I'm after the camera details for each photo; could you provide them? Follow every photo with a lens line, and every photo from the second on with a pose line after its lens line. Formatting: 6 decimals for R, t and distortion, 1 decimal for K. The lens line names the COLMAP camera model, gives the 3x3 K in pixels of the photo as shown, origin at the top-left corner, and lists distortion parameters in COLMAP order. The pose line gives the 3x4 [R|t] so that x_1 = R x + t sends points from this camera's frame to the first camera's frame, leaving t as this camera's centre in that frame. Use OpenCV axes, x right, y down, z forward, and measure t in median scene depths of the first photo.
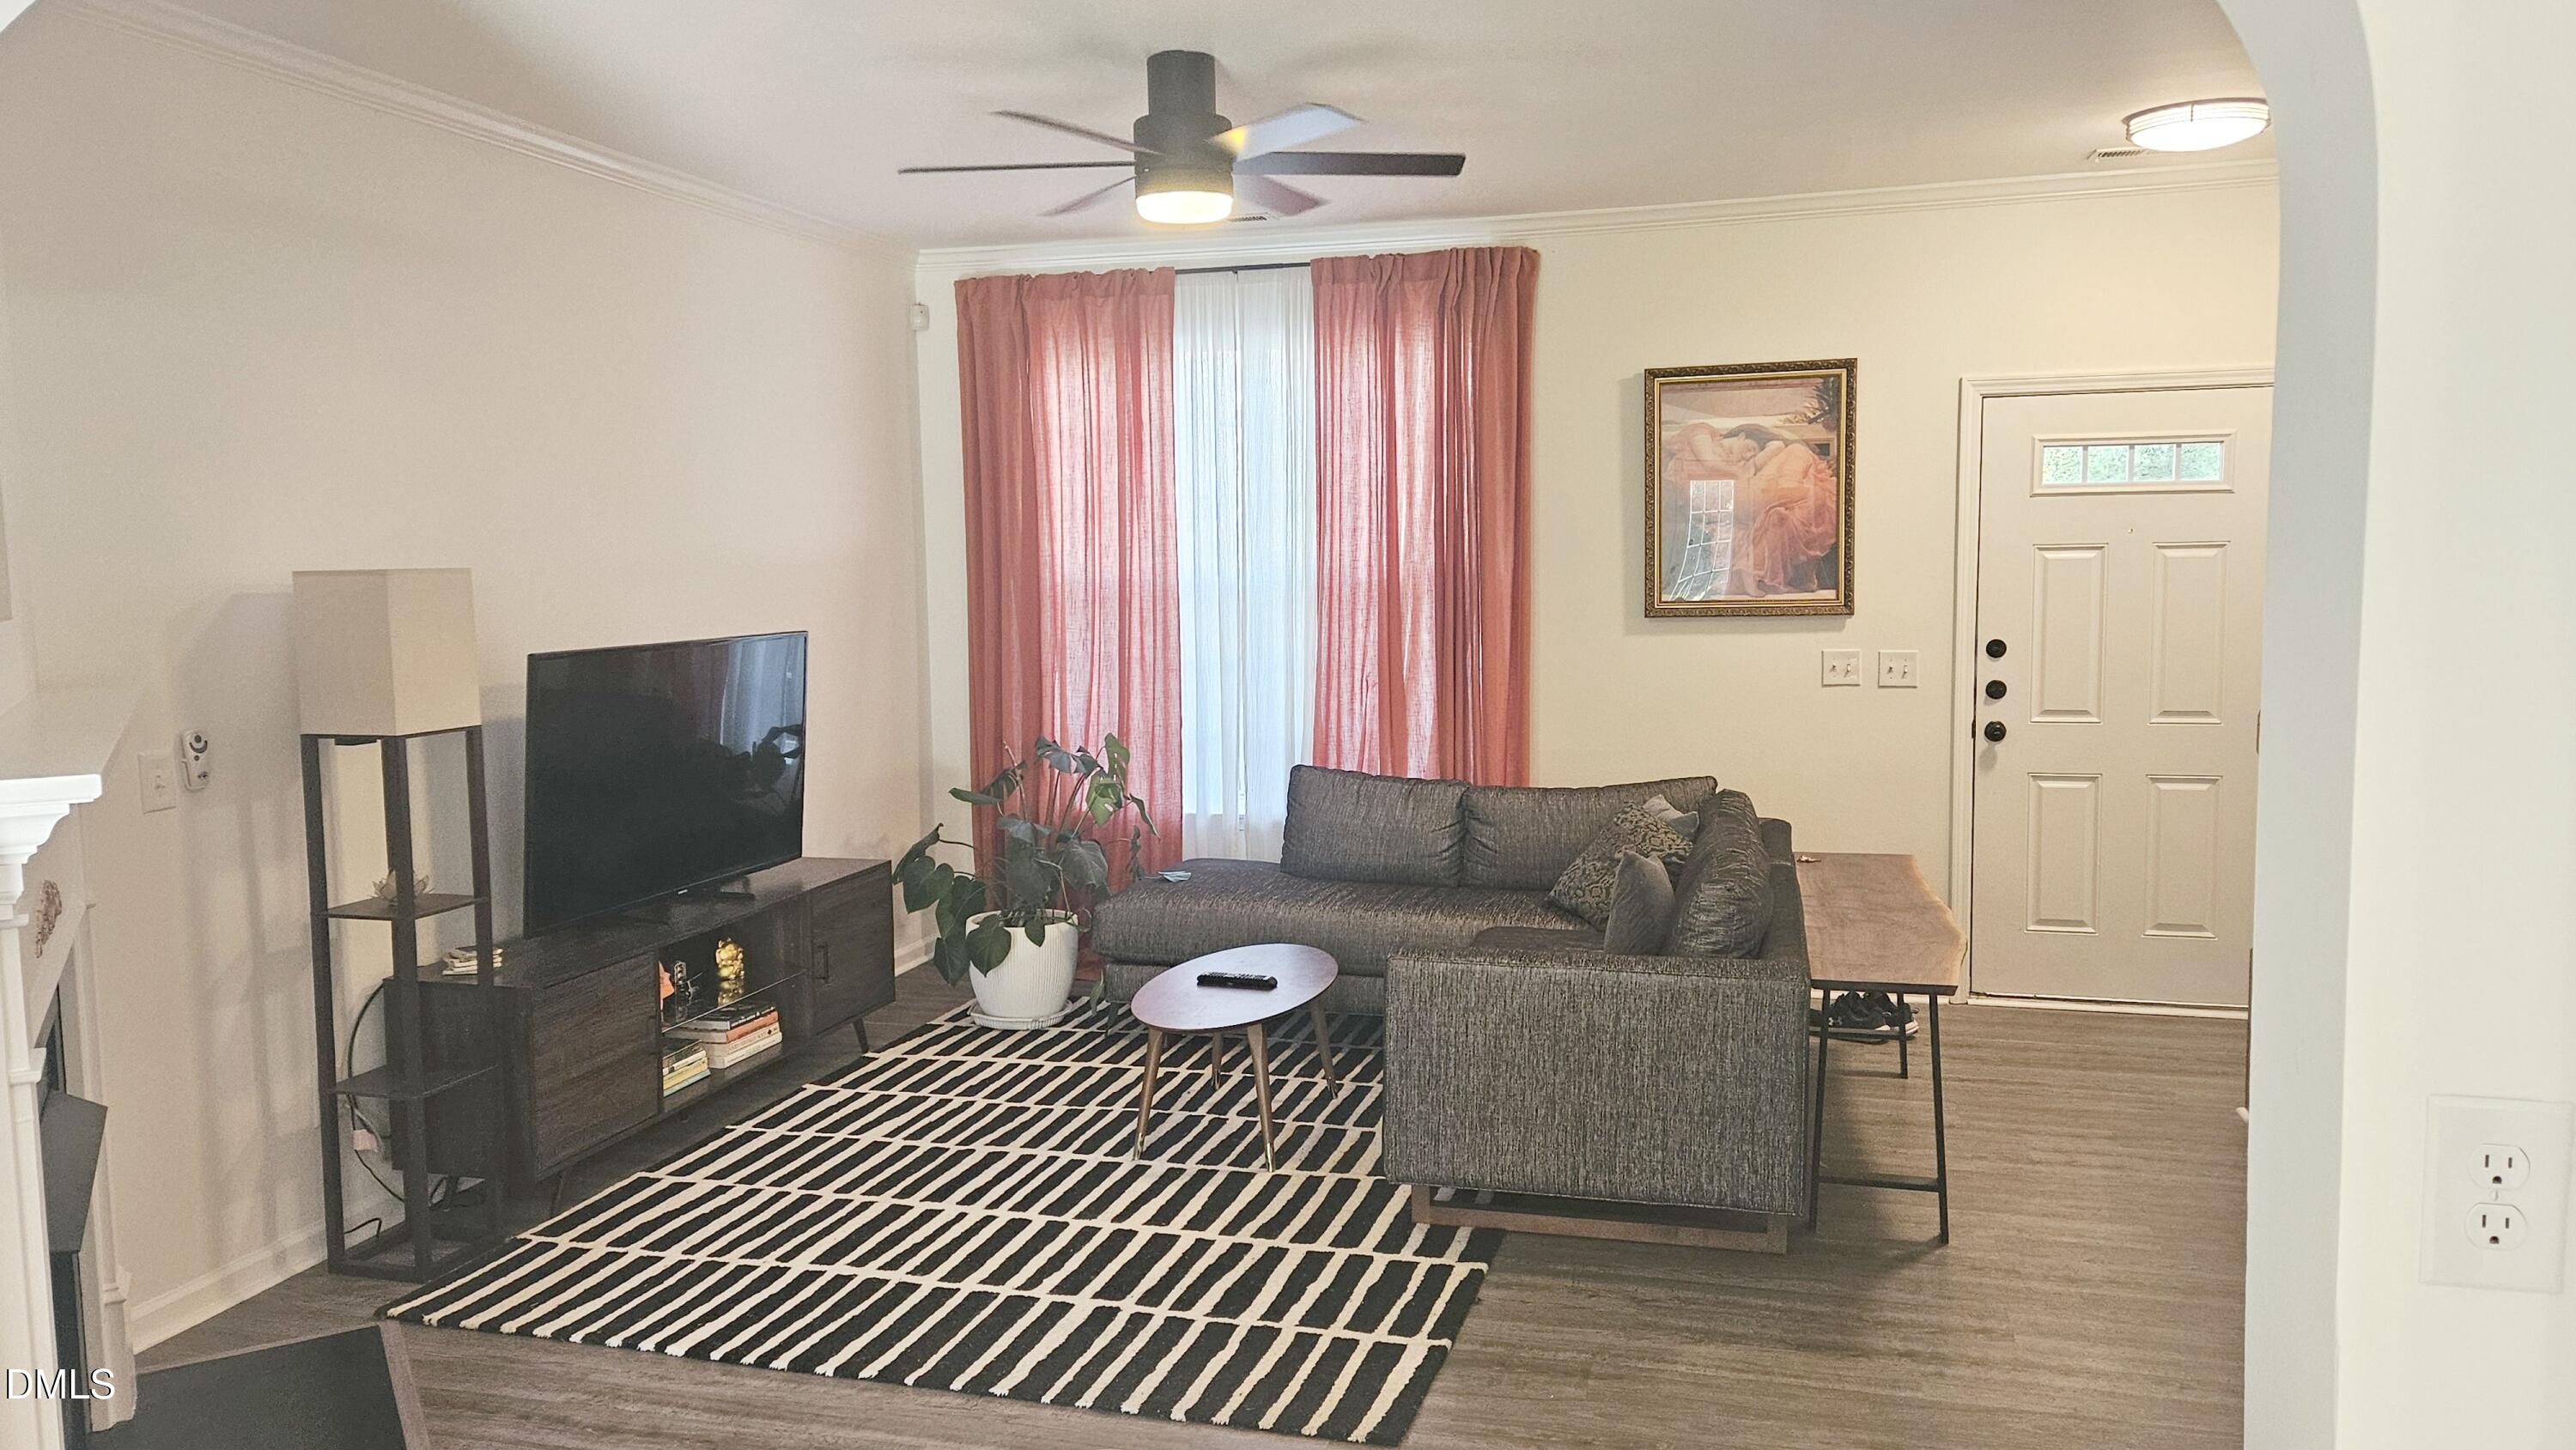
lens RADIAL K [[1843.9, 0, 1292.3], [0, 1843.9, 705.9], [0, 0, 1]] dist [0.074191, -0.071353]
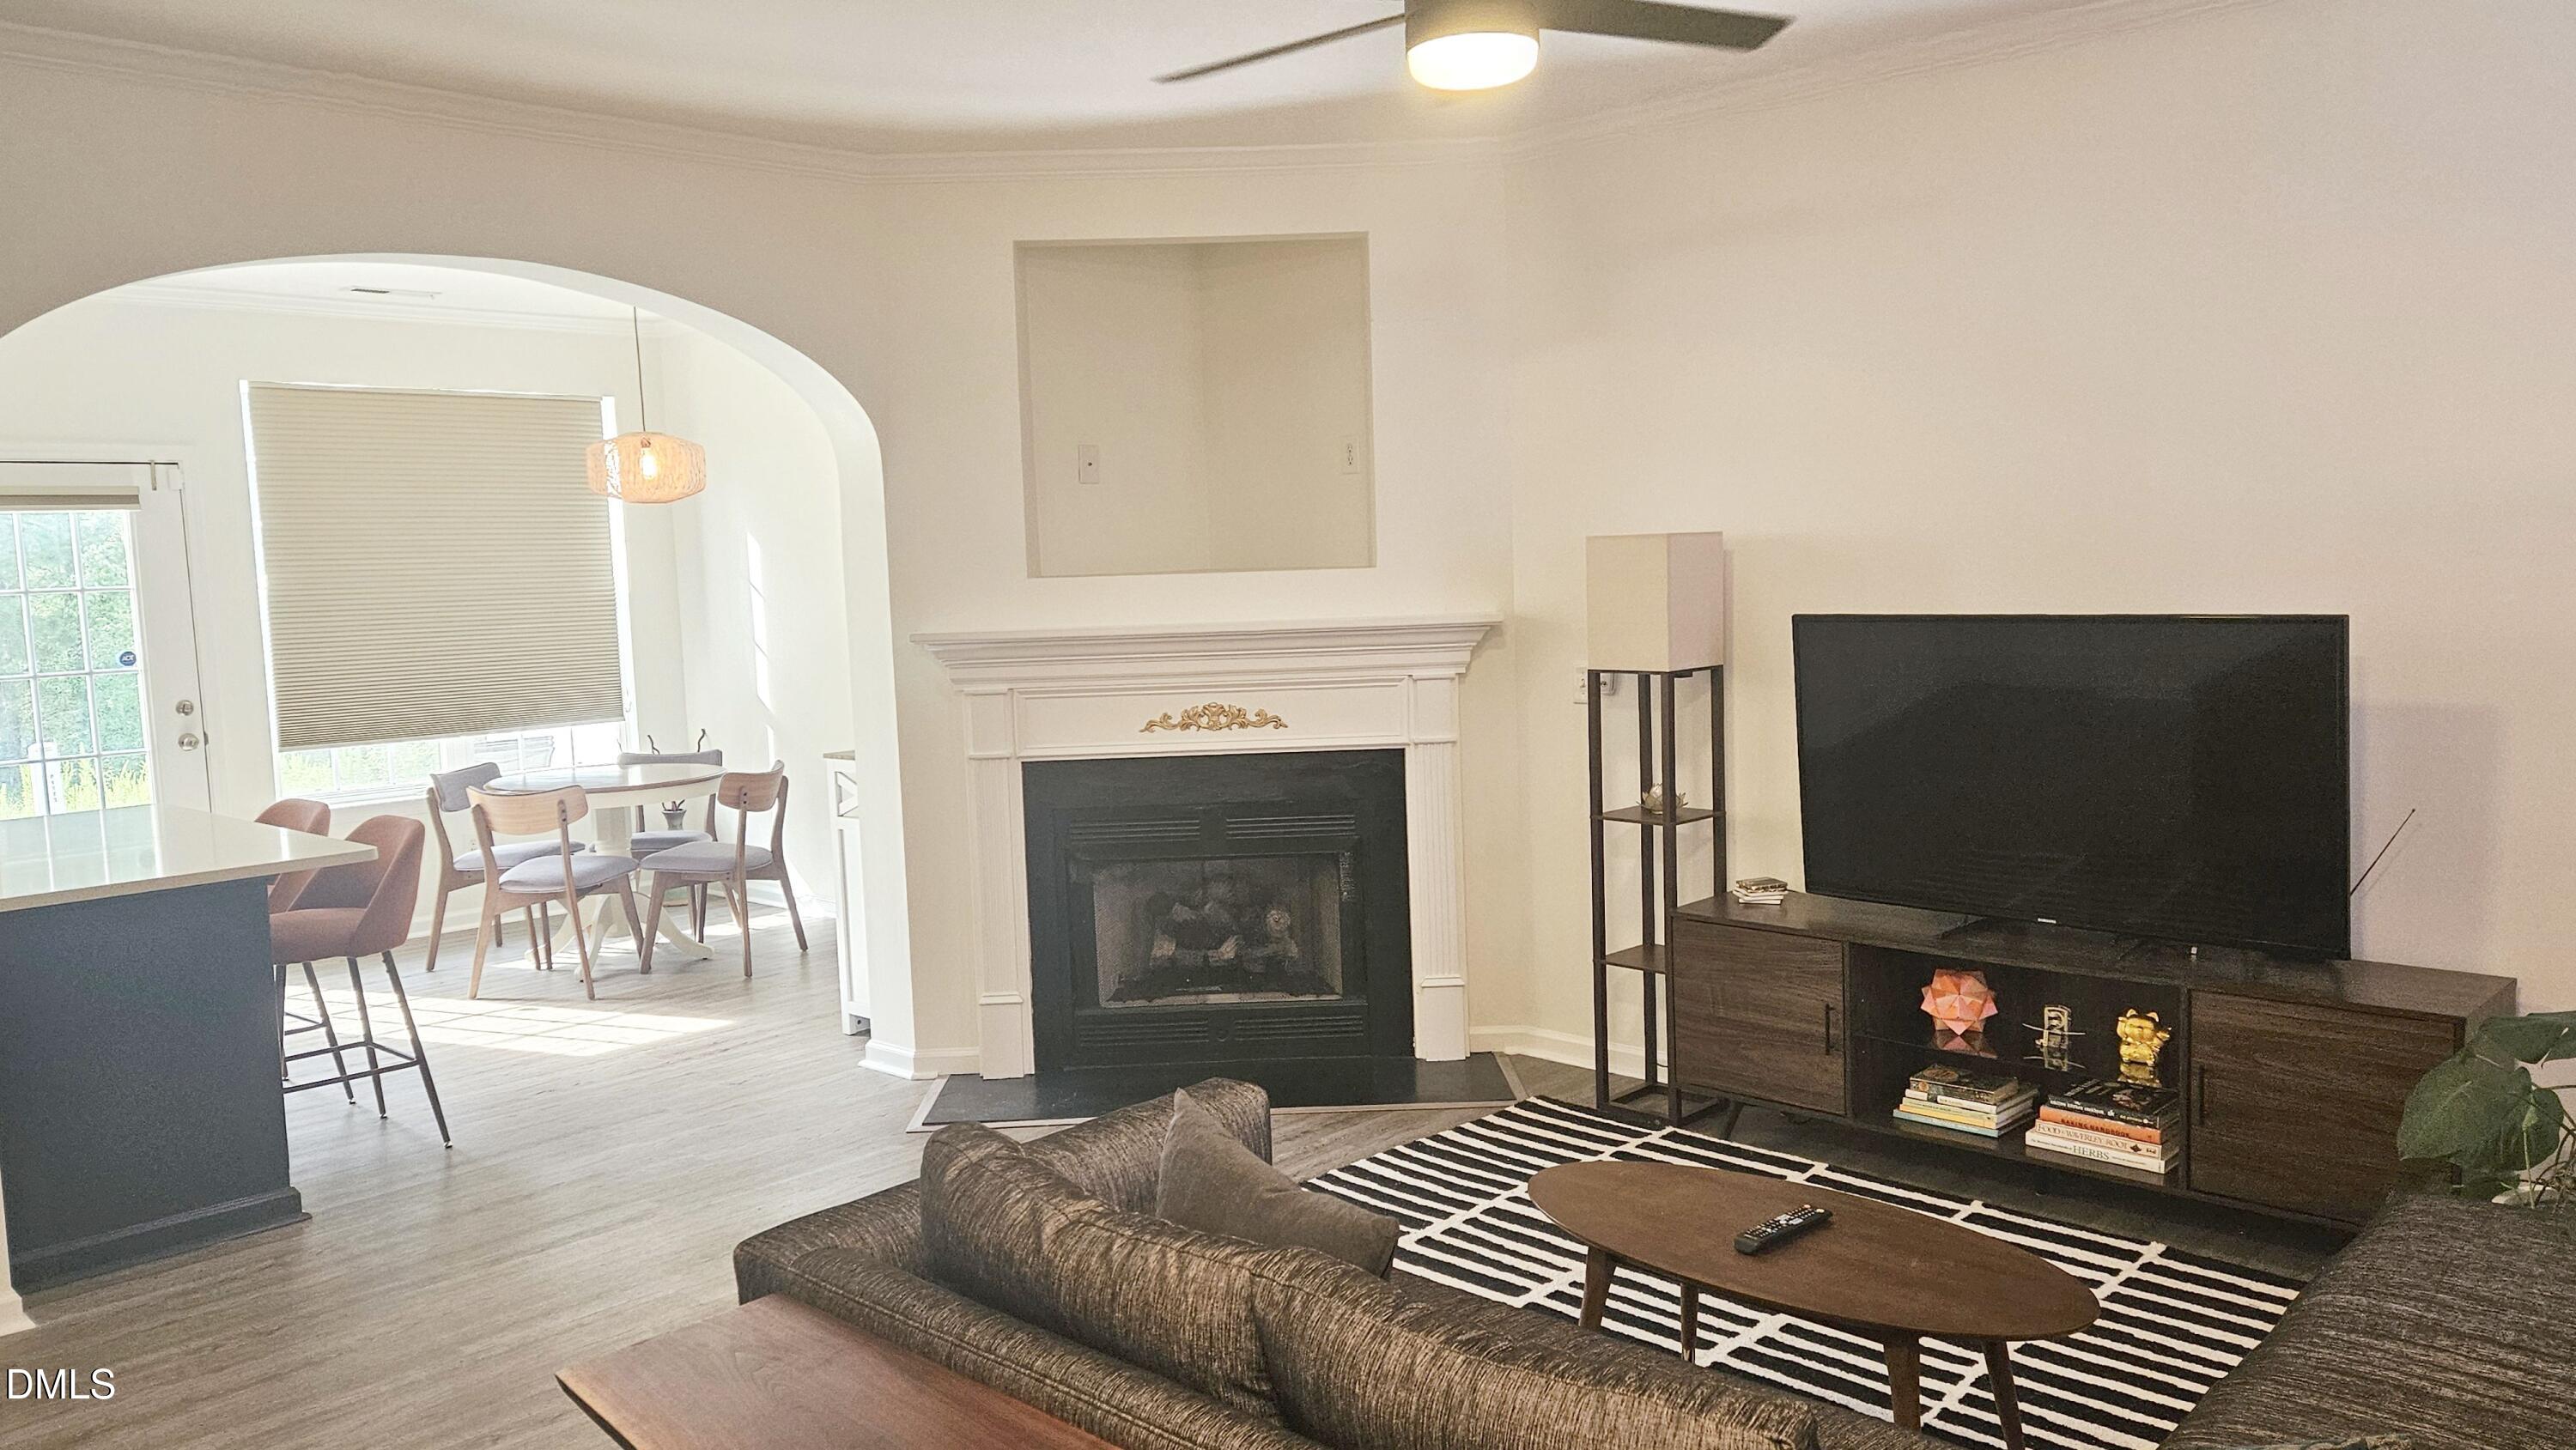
lens RADIAL K [[1843.9, 0, 1293.2], [0, 1843.9, 706.9], [0, 0, 1]] dist [0.074191, -0.071353]
pose [[-0.470750, 0.106641, -0.875798, 0.448710], [-0.038454, 0.989245, 0.141125, -0.080807], [0.881428, 0.100112, -0.461586, 0.895063]]
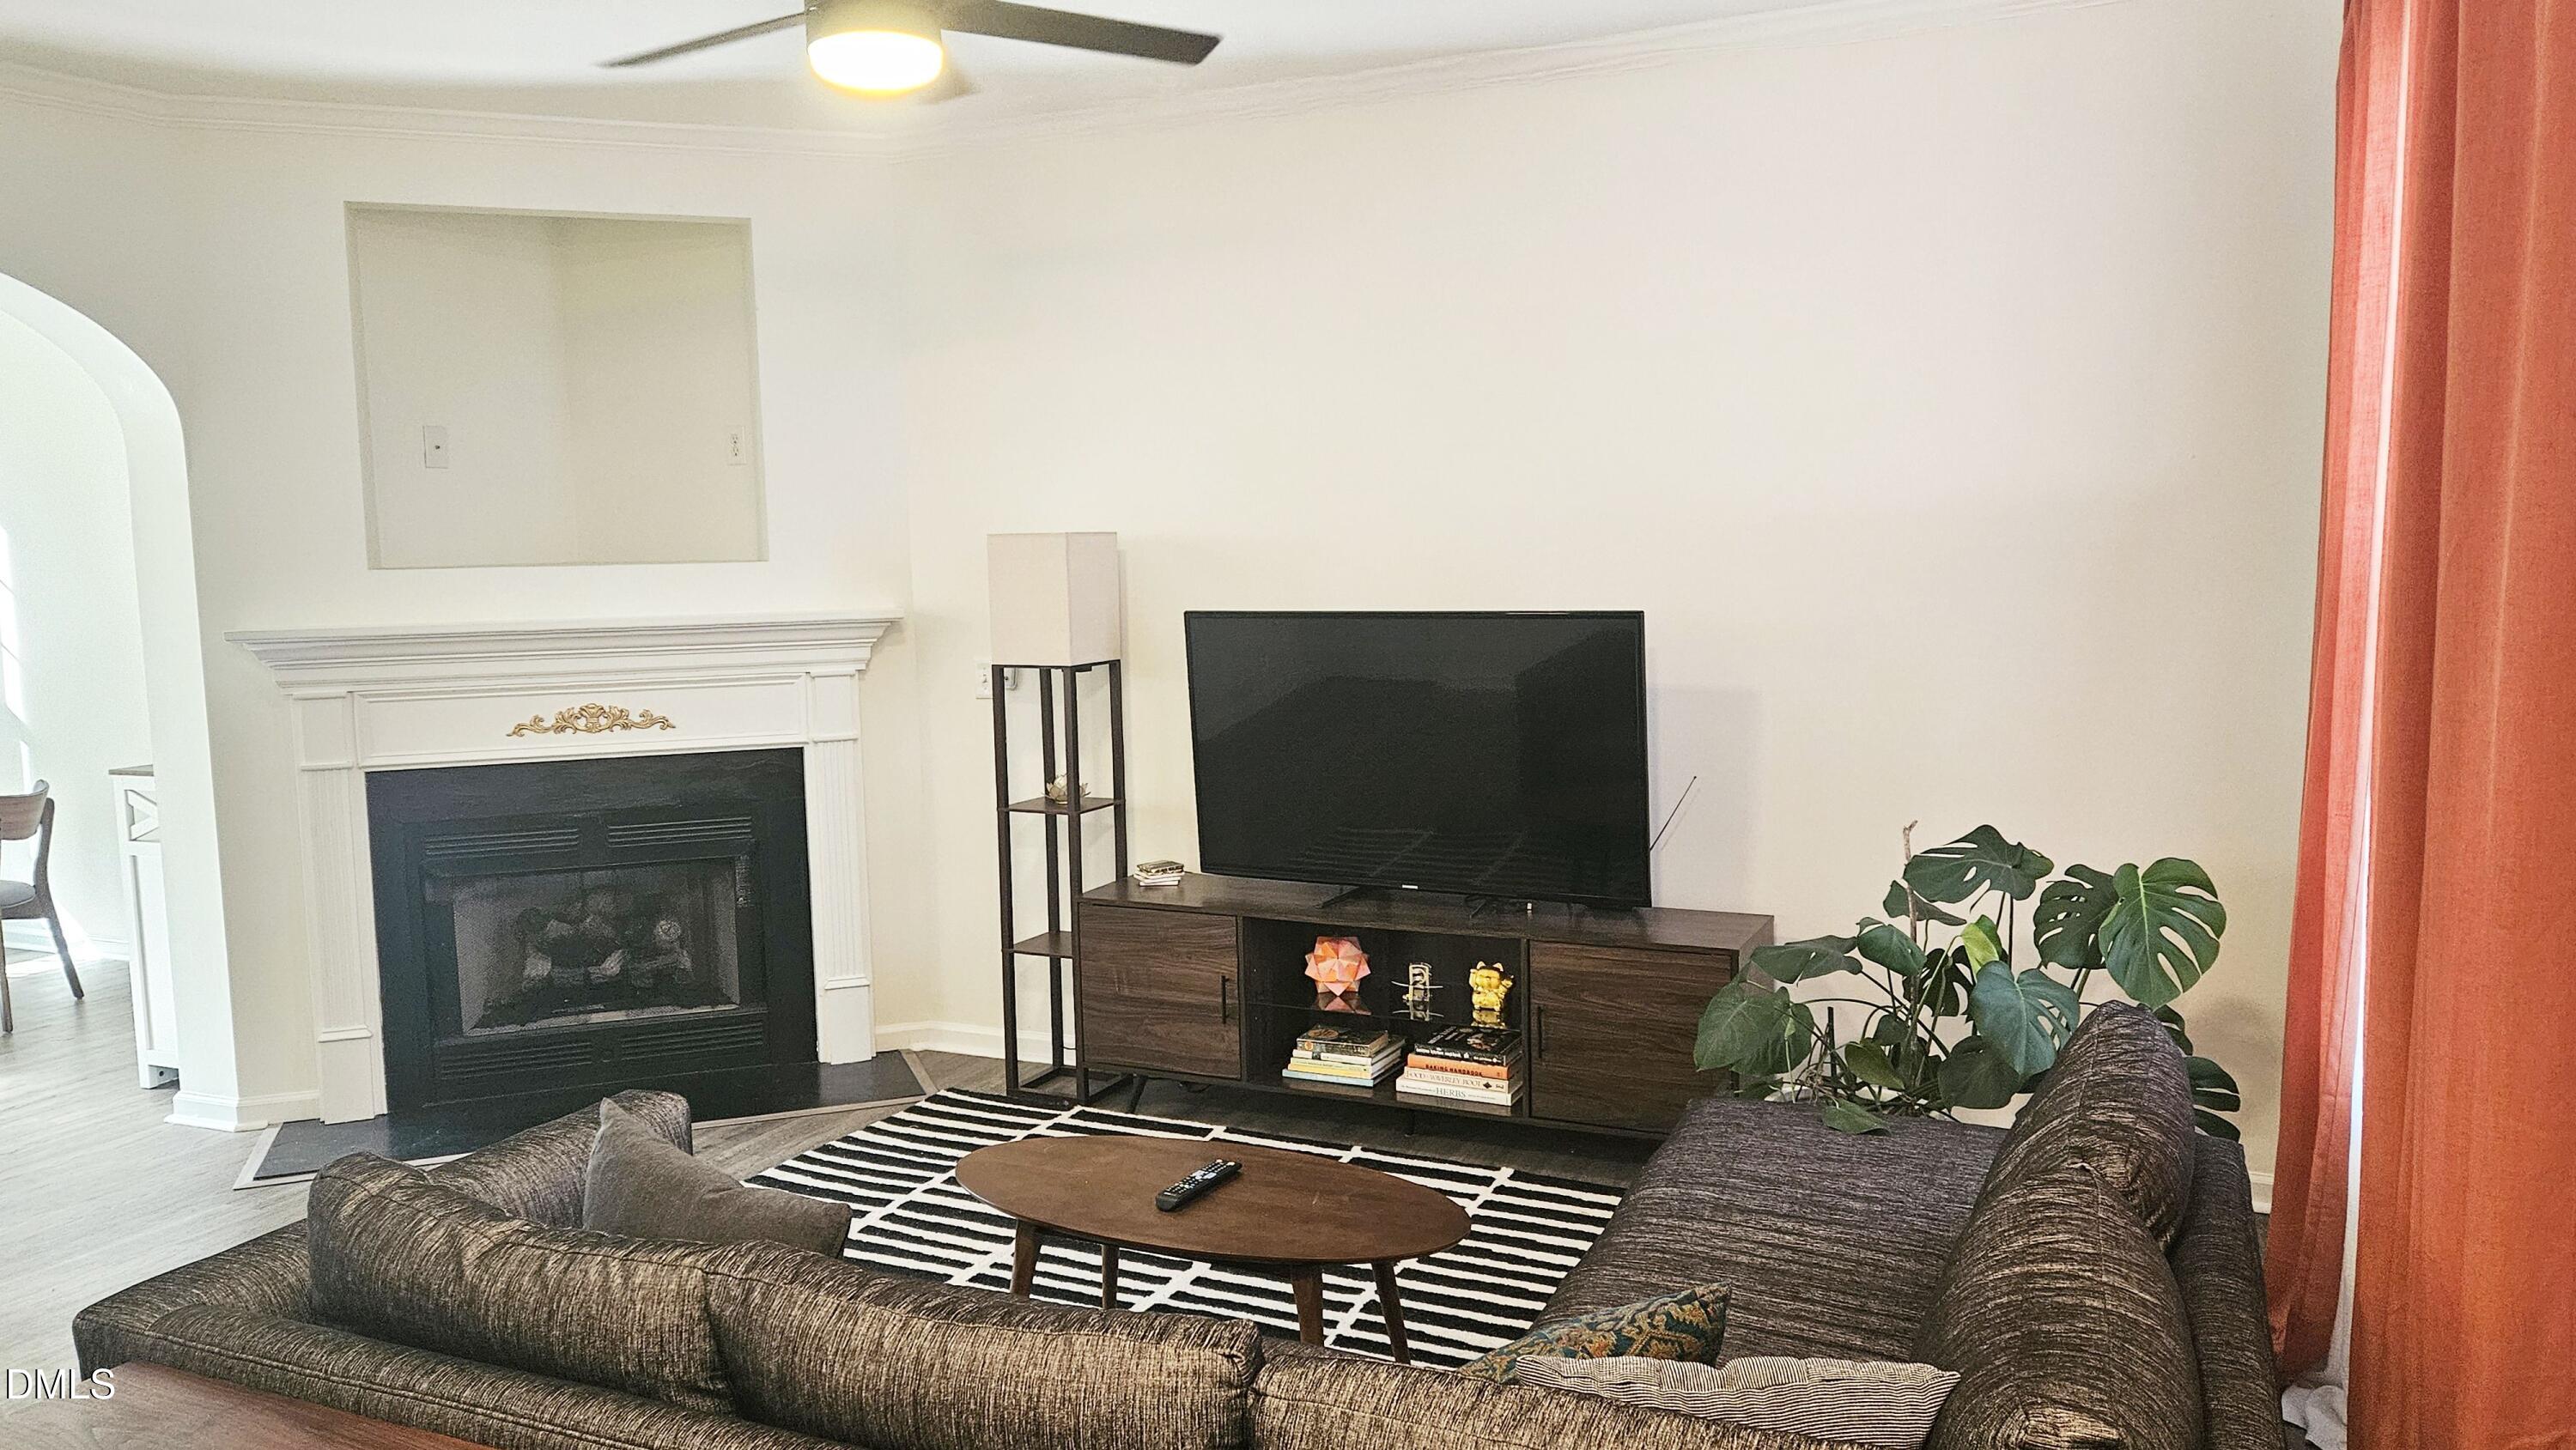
lens RADIAL K [[1843.9, 0, 1272.0], [0, 1843.9, 673.5], [0, 0, 1]] dist [0.074191, -0.071353]
pose [[-0.167412, 0.094258, -0.981371, 0.467424], [-0.065654, 0.992144, 0.106493, -0.079654], [0.983698, 0.082259, -0.159909, 0.887981]]
